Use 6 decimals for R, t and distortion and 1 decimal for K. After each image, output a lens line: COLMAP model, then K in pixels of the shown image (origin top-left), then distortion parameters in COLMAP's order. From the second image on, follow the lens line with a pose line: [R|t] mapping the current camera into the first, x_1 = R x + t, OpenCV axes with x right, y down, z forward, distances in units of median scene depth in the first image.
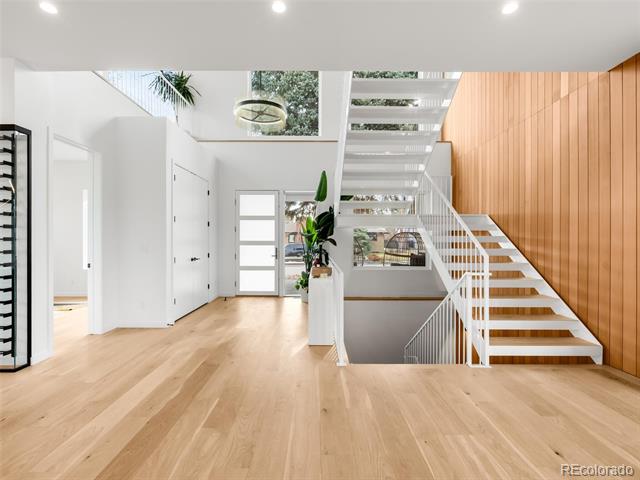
lens RADIAL K [[282.5, 0, 321.3], [0, 282.5, 242.2], [0, 0, 1]] dist [-0.003101, -0.000390]
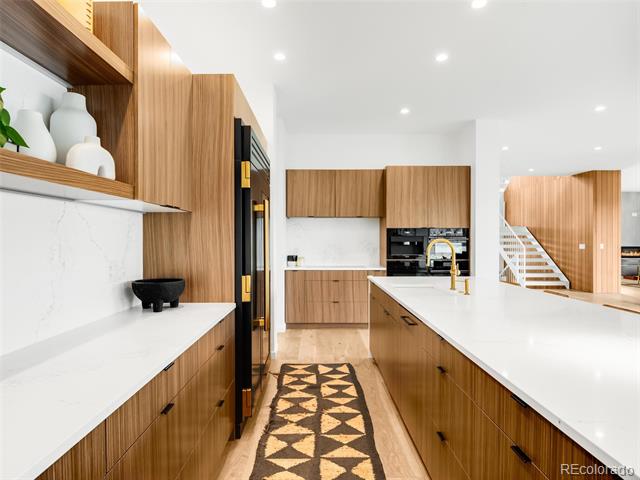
lens RADIAL K [[374.3, 0, 317.2], [0, 374.3, 238.7], [0, 0, 1]] dist [0.007936, 0.001066]
pose [[0.999943, -0.003514, 0.010048, -1.047408], [0.003556, 0.999985, -0.004241, -0.016032], [-0.010033, 0.004277, 0.999941, -1.883844]]
